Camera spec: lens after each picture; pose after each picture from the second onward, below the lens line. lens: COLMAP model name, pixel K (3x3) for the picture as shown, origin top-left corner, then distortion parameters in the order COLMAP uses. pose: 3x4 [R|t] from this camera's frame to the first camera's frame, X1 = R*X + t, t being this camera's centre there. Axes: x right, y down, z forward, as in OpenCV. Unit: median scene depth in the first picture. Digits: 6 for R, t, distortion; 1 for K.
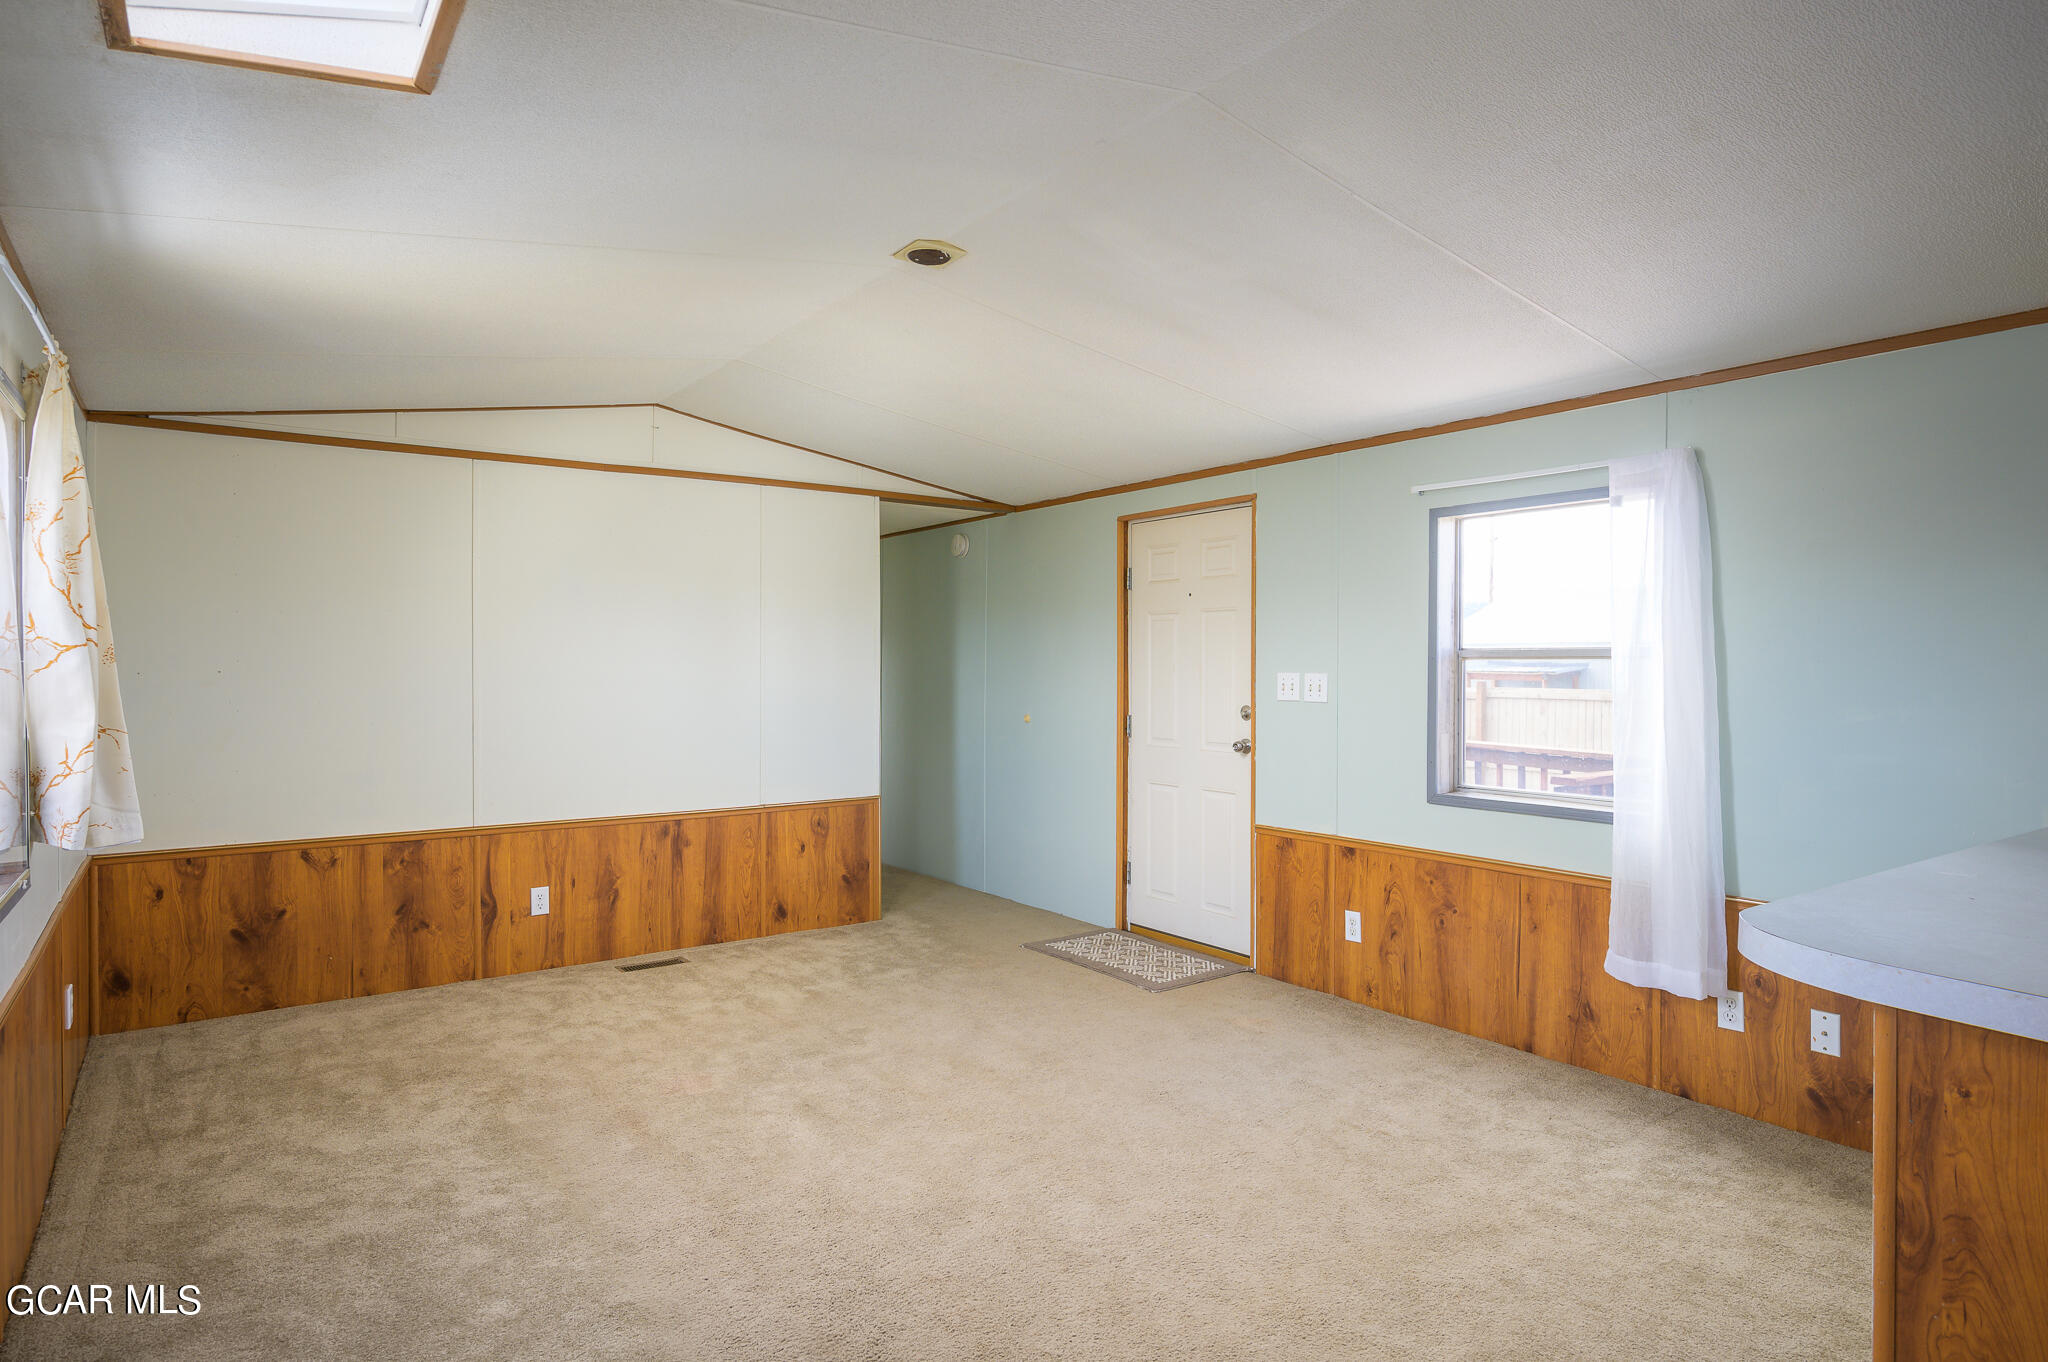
lens RADIAL K [[1133.8, 0, 1025.6], [0, 1133.8, 674.3], [0, 0, 1]] dist [-0.002170, 0.000571]
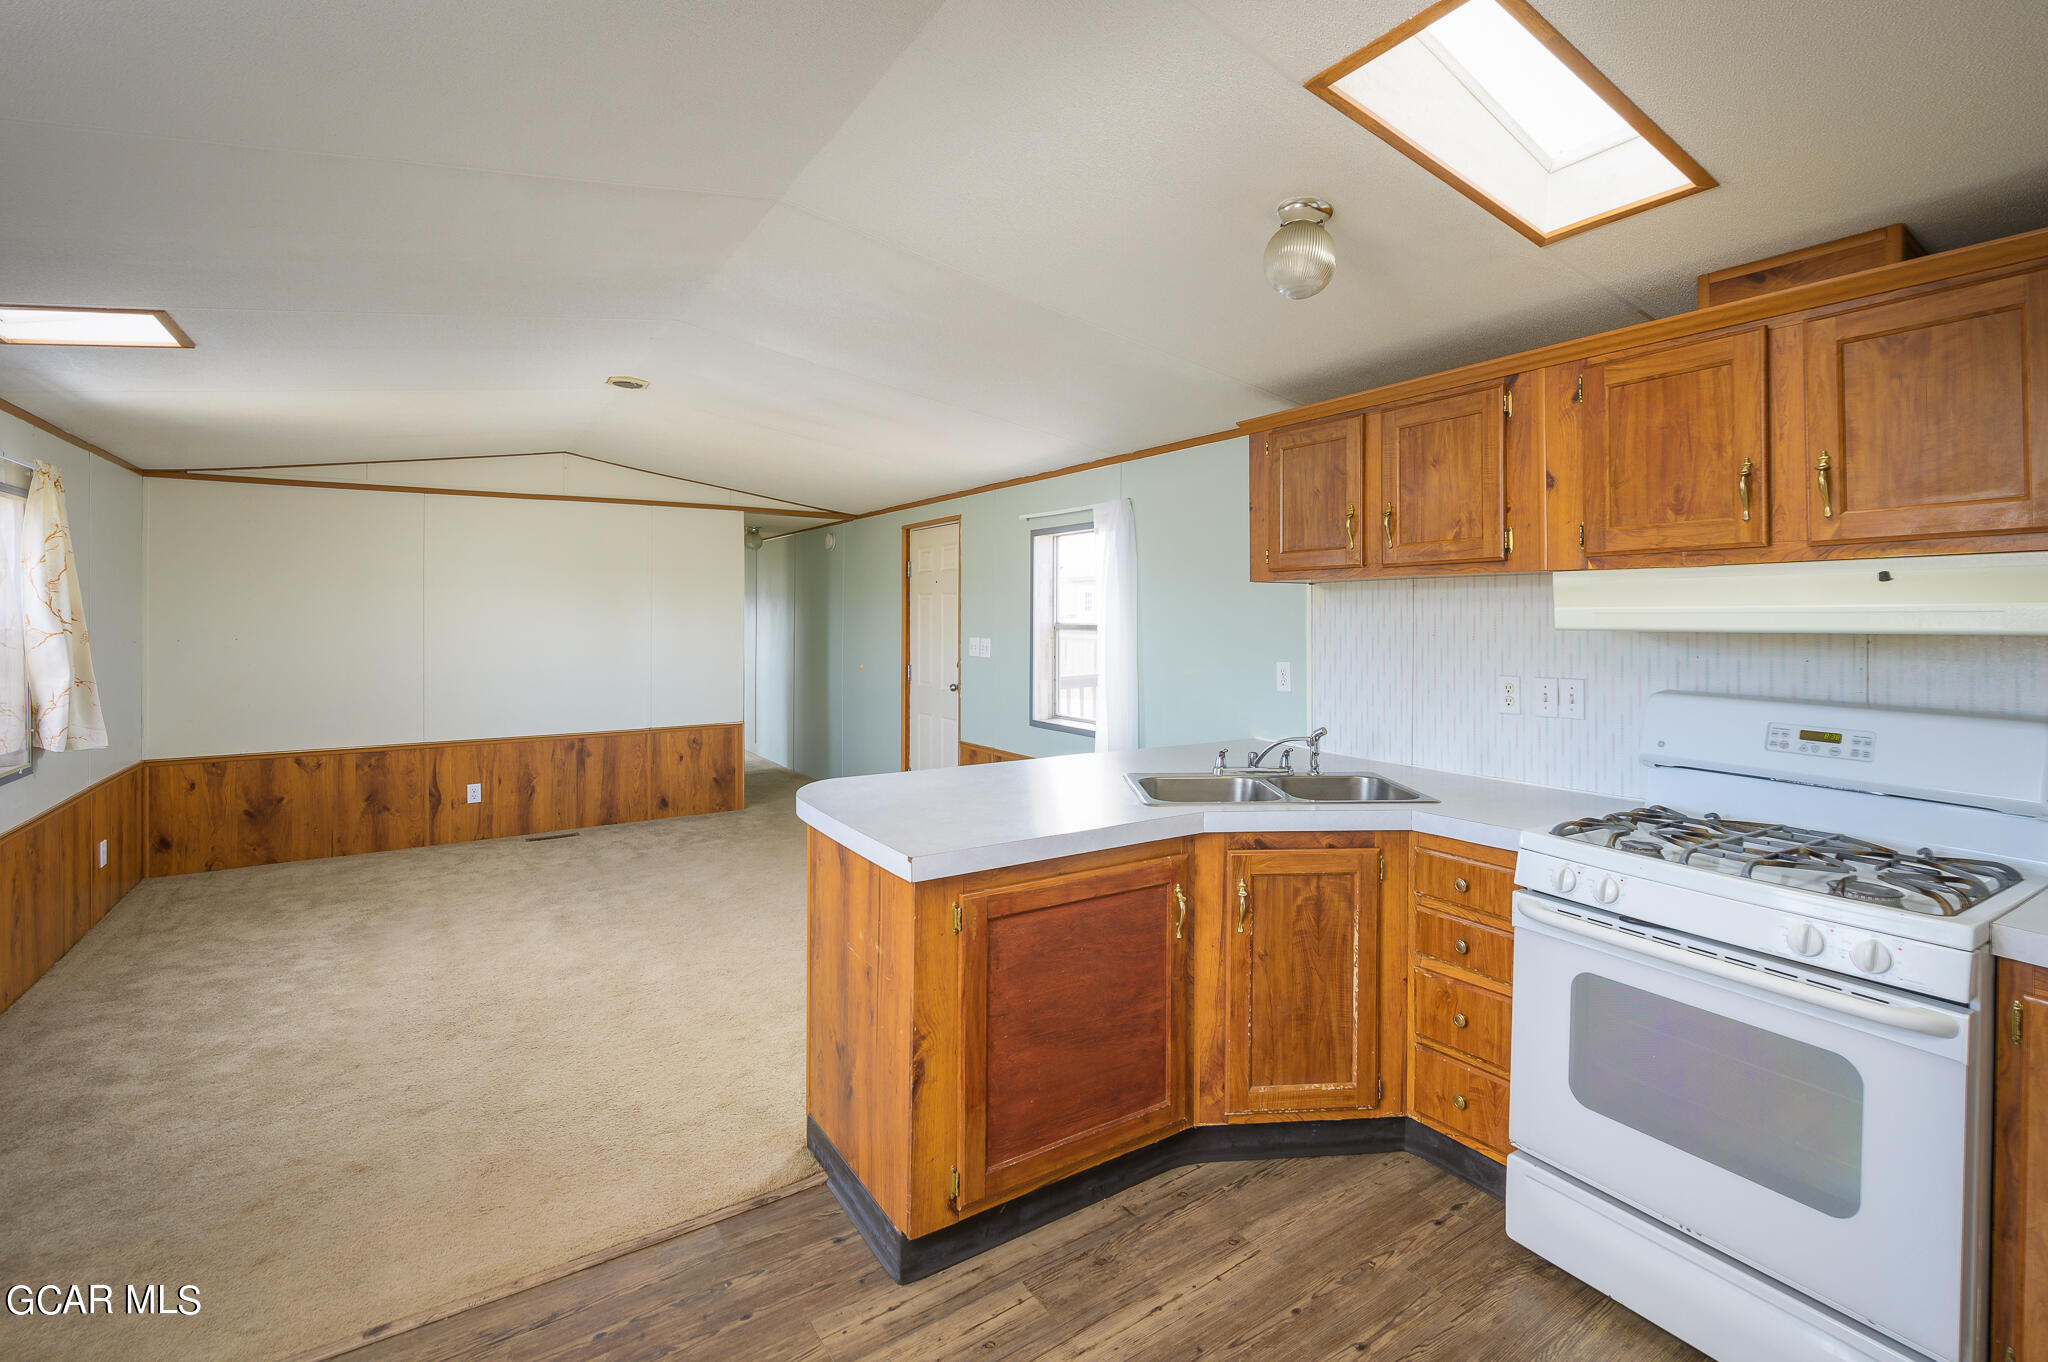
lens RADIAL K [[941.7, 0, 1077.5], [0, 941.7, 615.9], [0, 0, 1]] dist [0.000871, -0.000097]
pose [[0.999885, -0.001582, -0.015104, 0.395385], [0.001476, 0.999974, -0.007038, -0.021206], [0.015114, 0.007015, 0.999861, -0.222067]]
